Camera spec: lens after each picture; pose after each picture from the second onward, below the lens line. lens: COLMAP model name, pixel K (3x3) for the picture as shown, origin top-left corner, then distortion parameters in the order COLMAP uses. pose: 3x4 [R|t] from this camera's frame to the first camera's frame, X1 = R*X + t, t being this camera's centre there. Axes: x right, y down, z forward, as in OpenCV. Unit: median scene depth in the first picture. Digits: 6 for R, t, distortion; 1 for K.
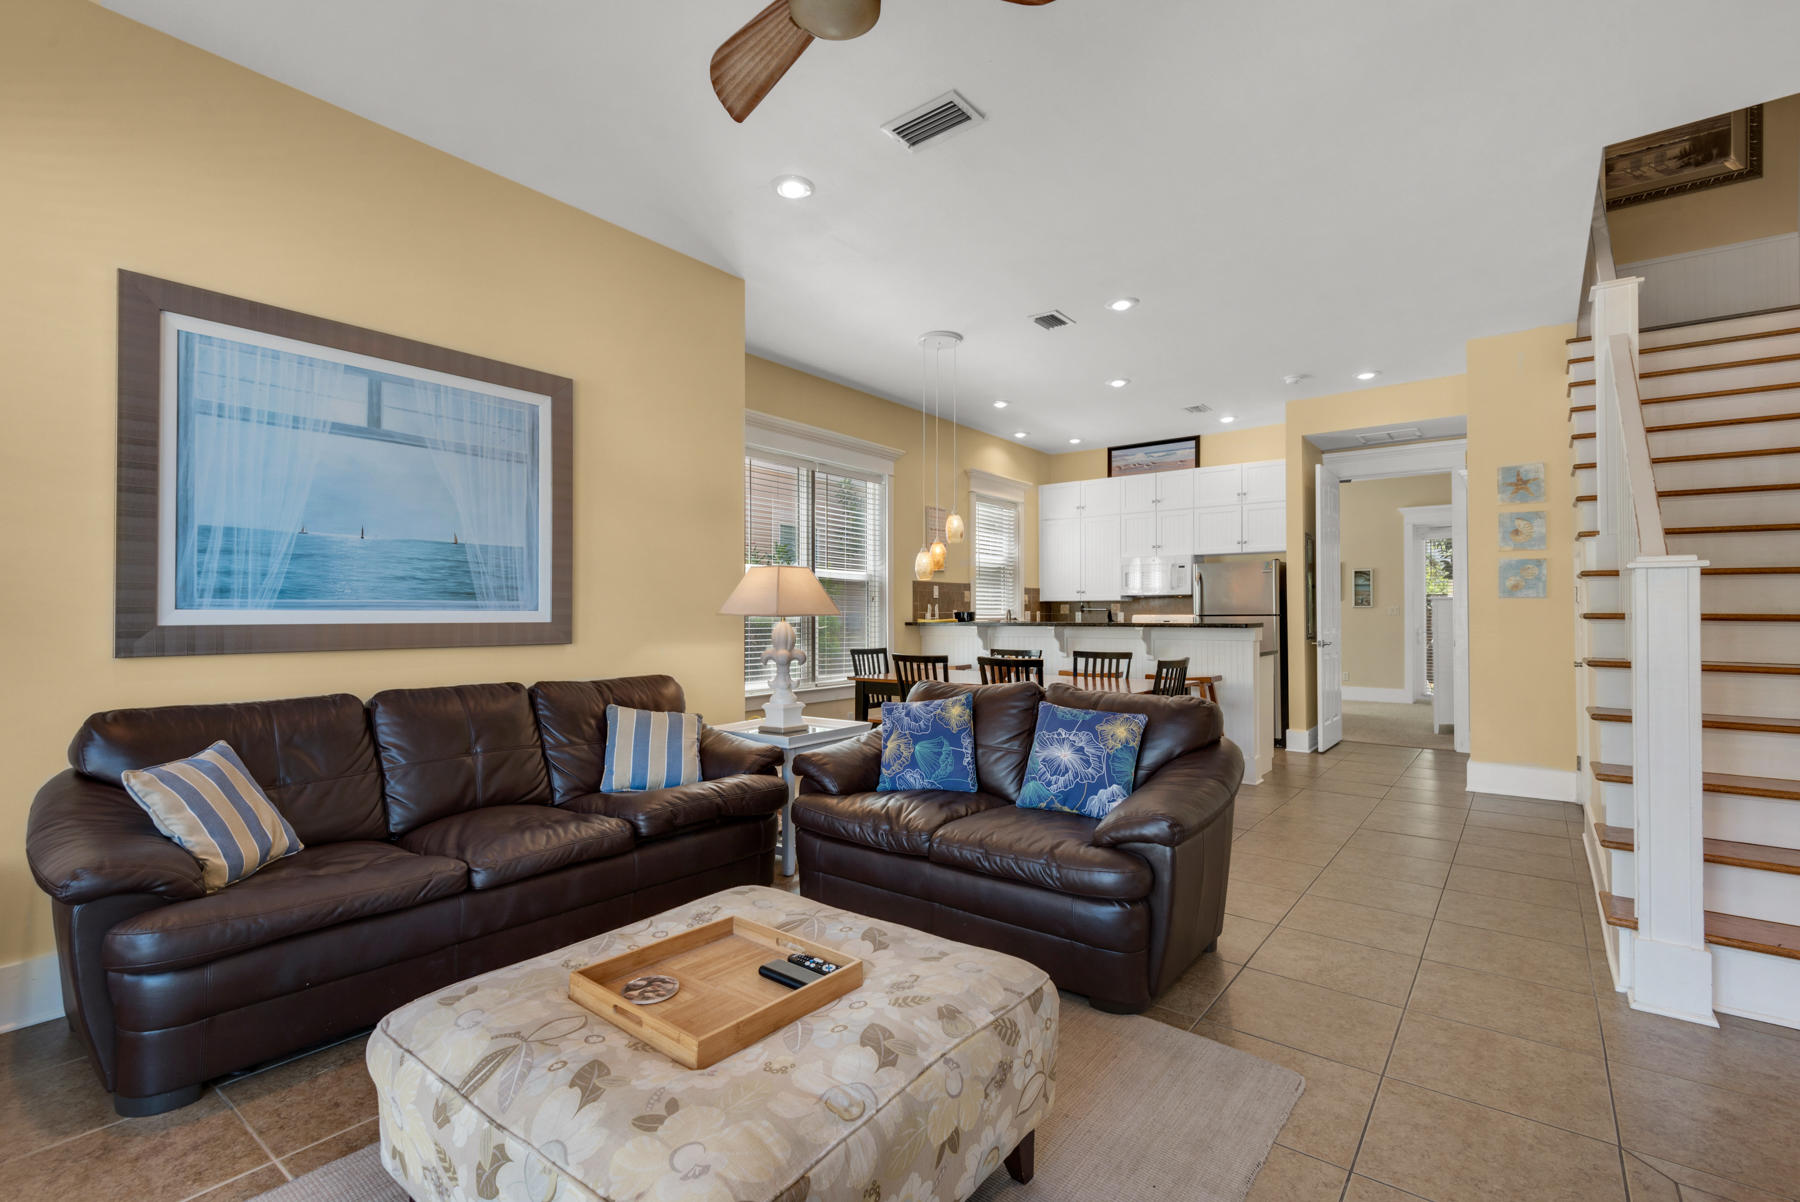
lens RADIAL K [[819.0, 0, 903.5], [0, 819.0, 607.2], [0, 0, 1]] dist [0.015426, -0.007752]
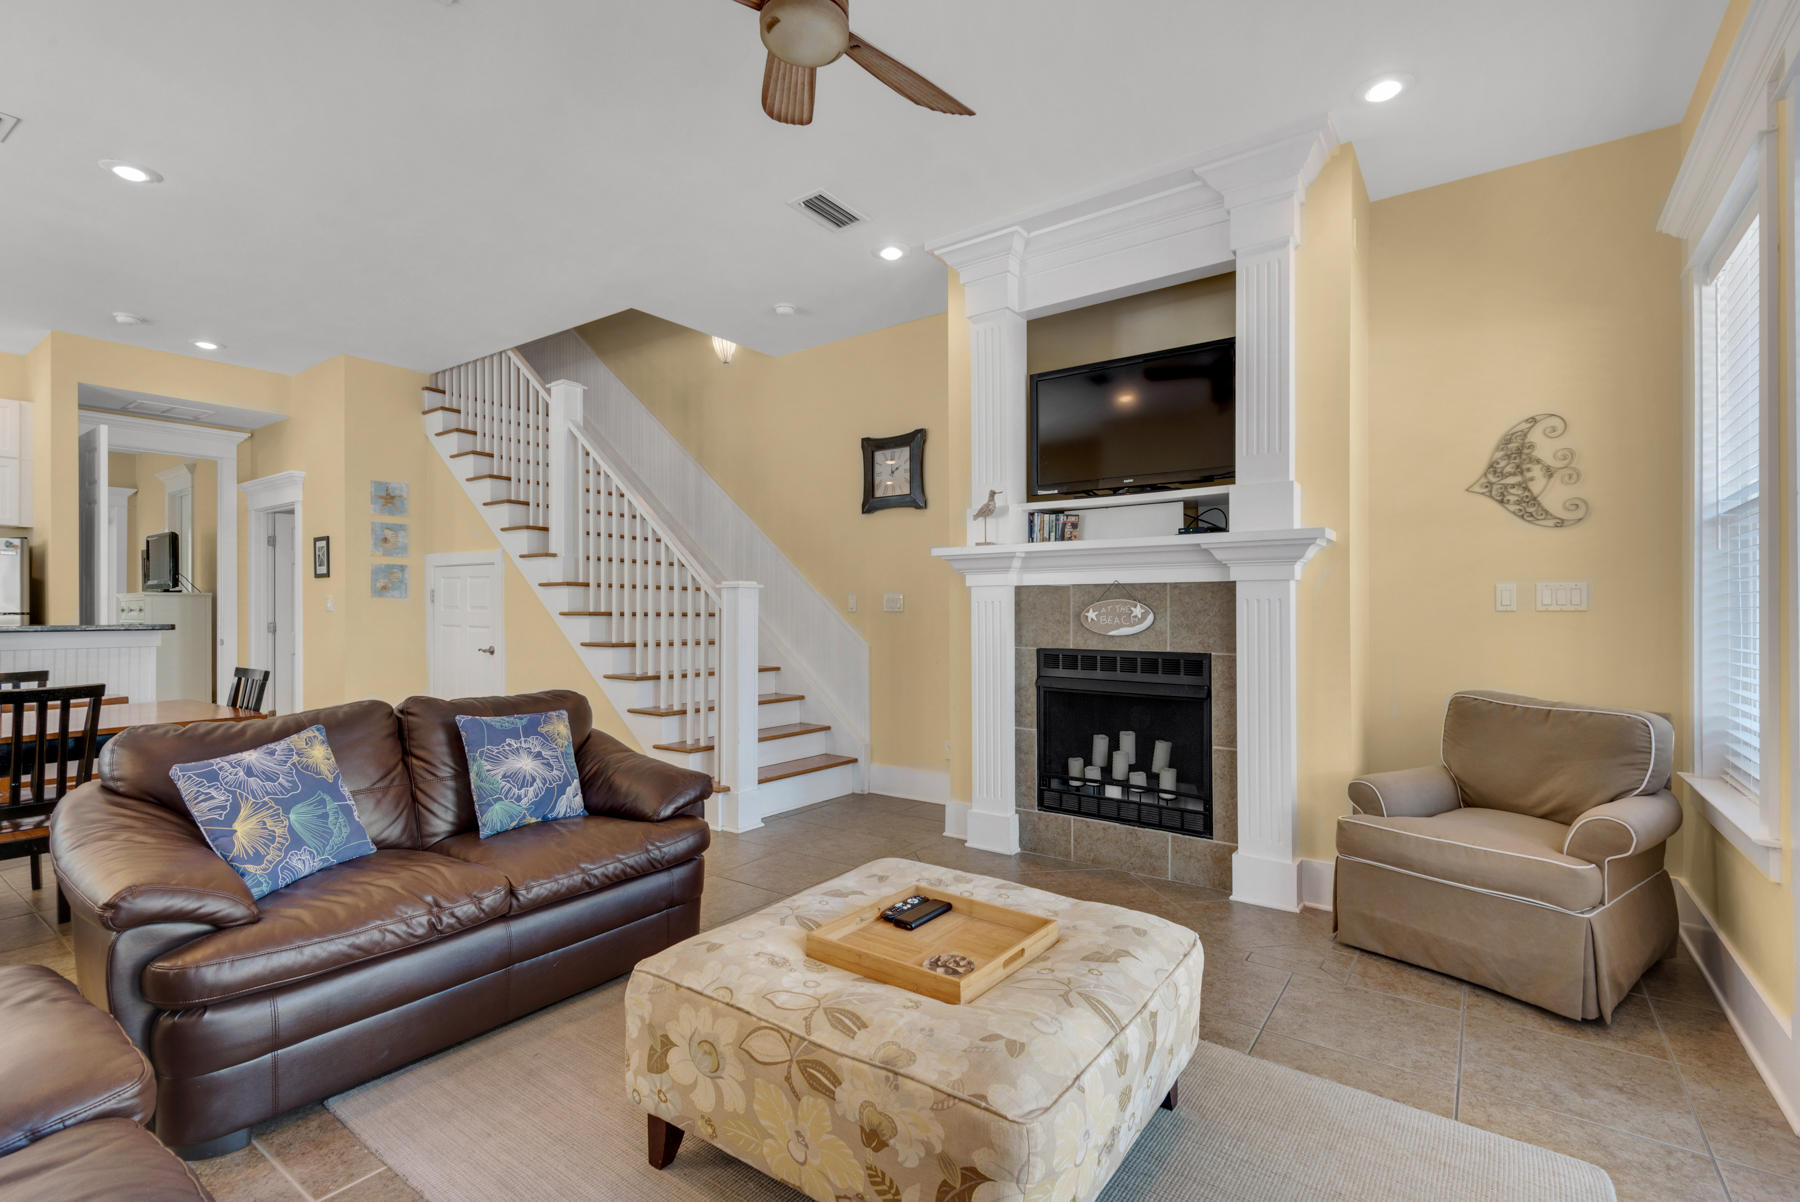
lens RADIAL K [[819.0, 0, 891.6], [0, 819.0, 606.4], [0, 0, 1]] dist [0.015426, -0.007752]
pose [[-0.030888, 0.004628, 0.999512, -0.420565], [-0.008236, 0.999954, -0.004884, 0.000459], [-0.999489, -0.008383, -0.030849, 0.339864]]
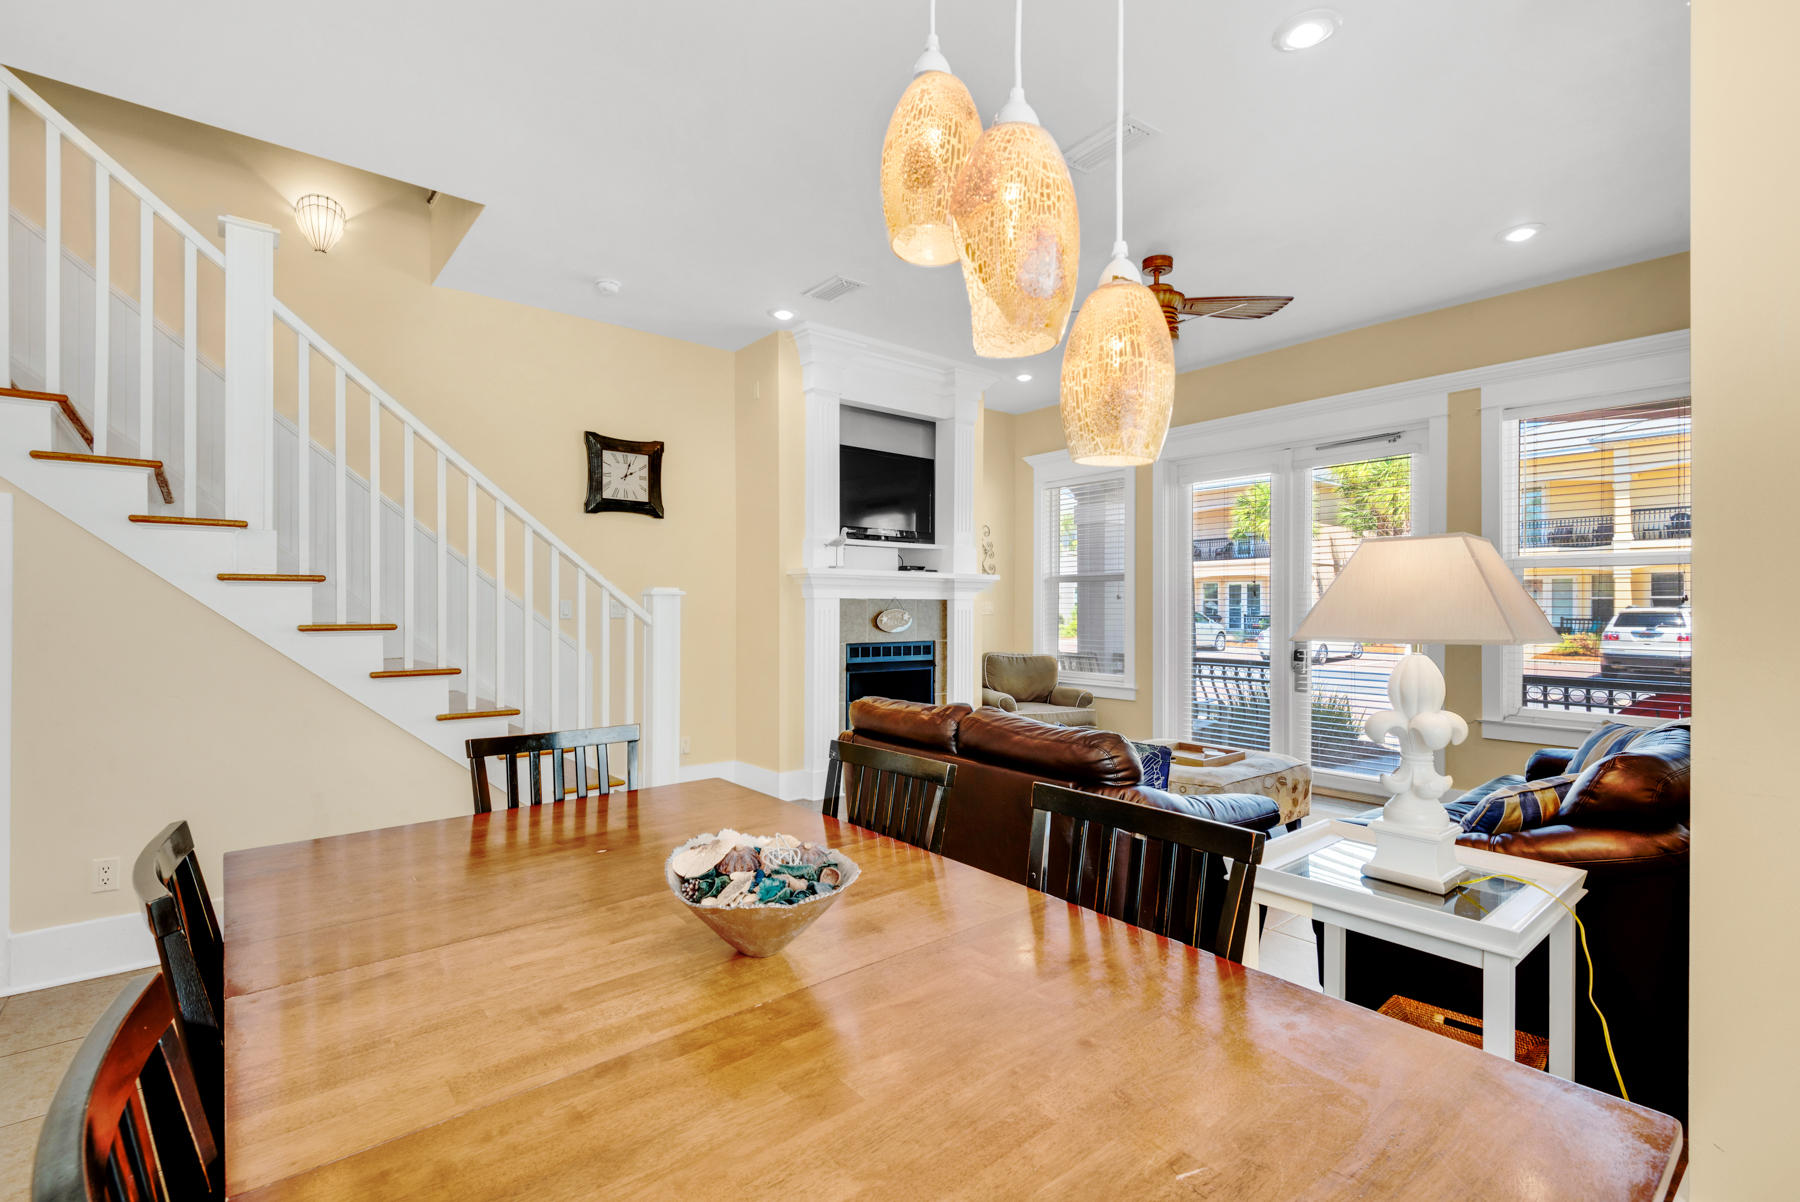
lens RADIAL K [[819.0, 0, 939.2], [0, 819.0, 607.6], [0, 0, 1]] dist [0.015426, -0.007752]
pose [[-0.984504, -0.002024, 0.175349, 0.037602], [-0.003432, 0.999964, -0.007723, -0.004657], [-0.175327, -0.008205, -0.984476, 1.213427]]
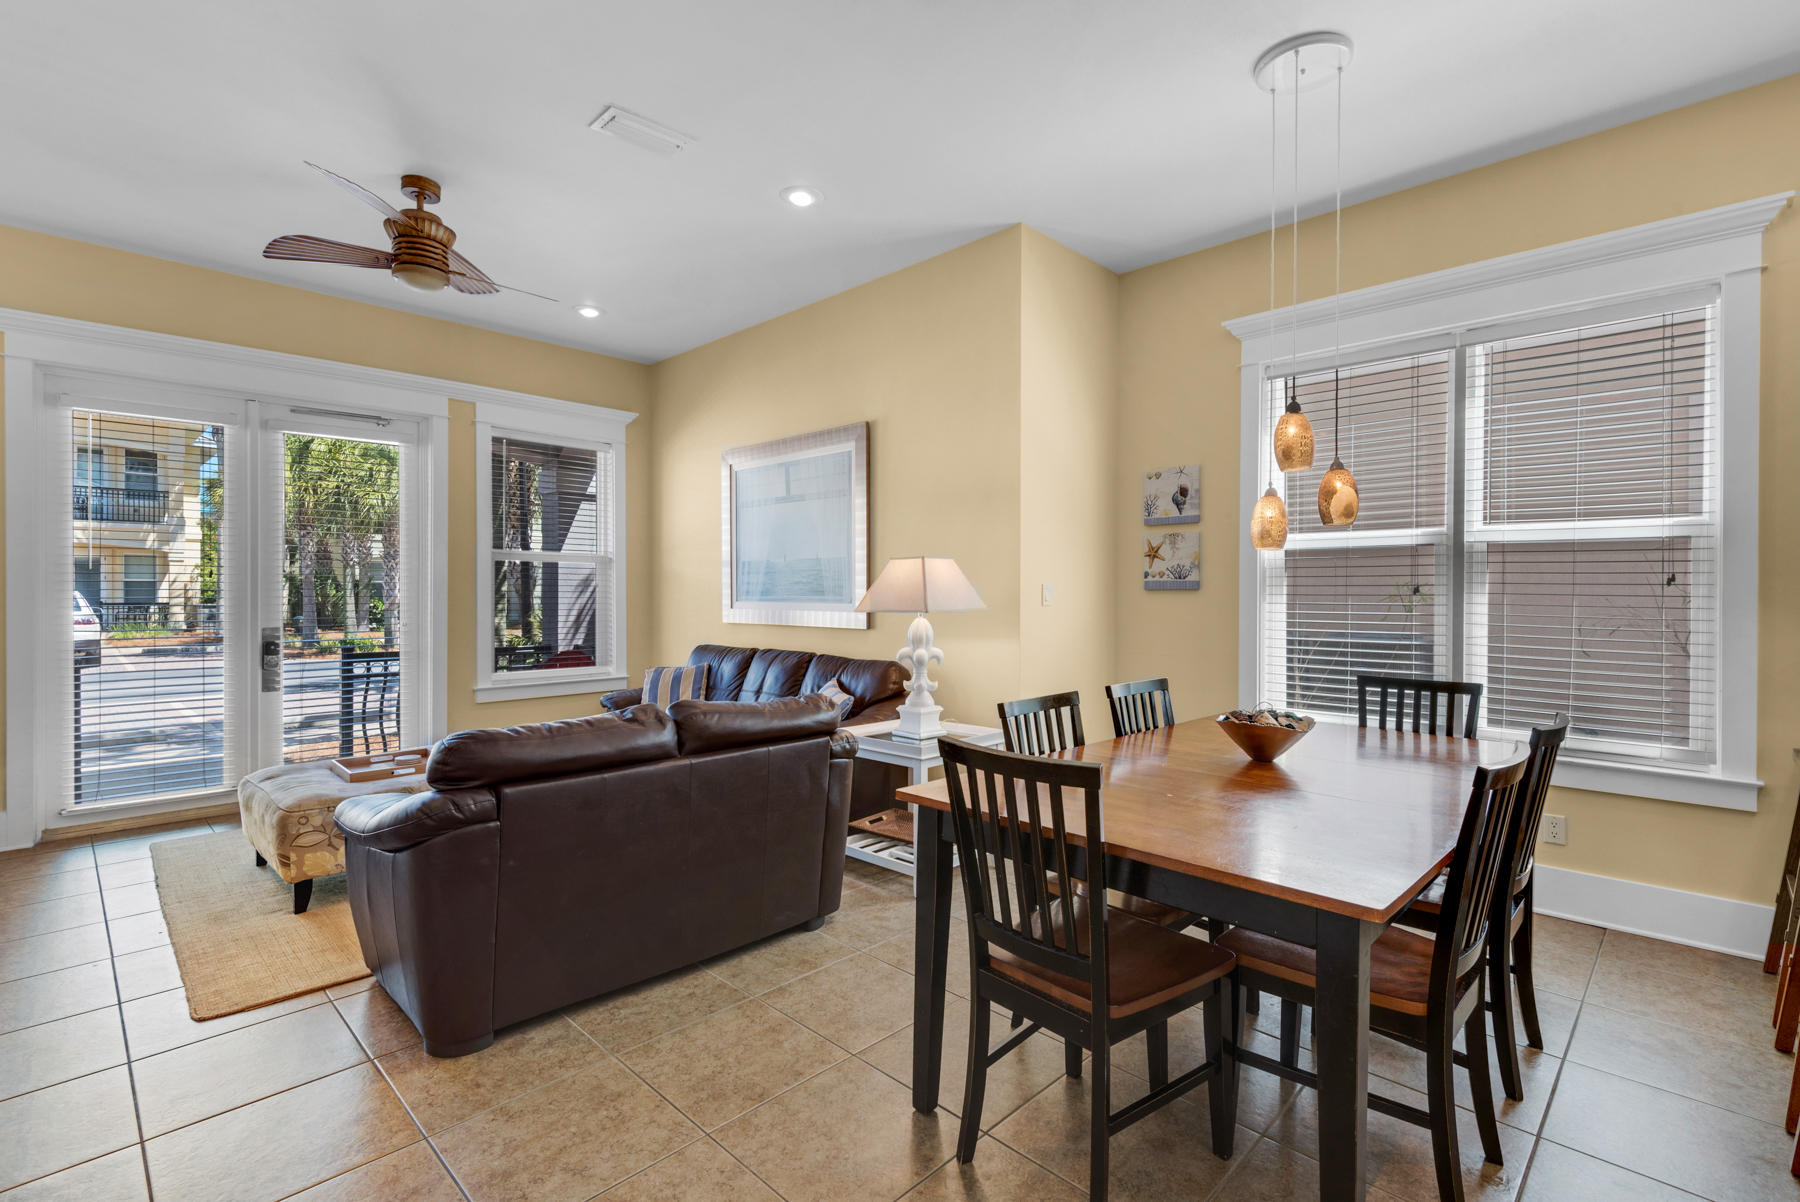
lens RADIAL K [[819.0, 0, 878.5], [0, 819.0, 584.2], [0, 0, 1]] dist [0.015426, -0.007752]
pose [[-0.136124, -0.006460, -0.990671, 0.608673], [0.009328, 0.999926, -0.007802, -0.010858], [0.990648, -0.010303, -0.136054, 0.842604]]
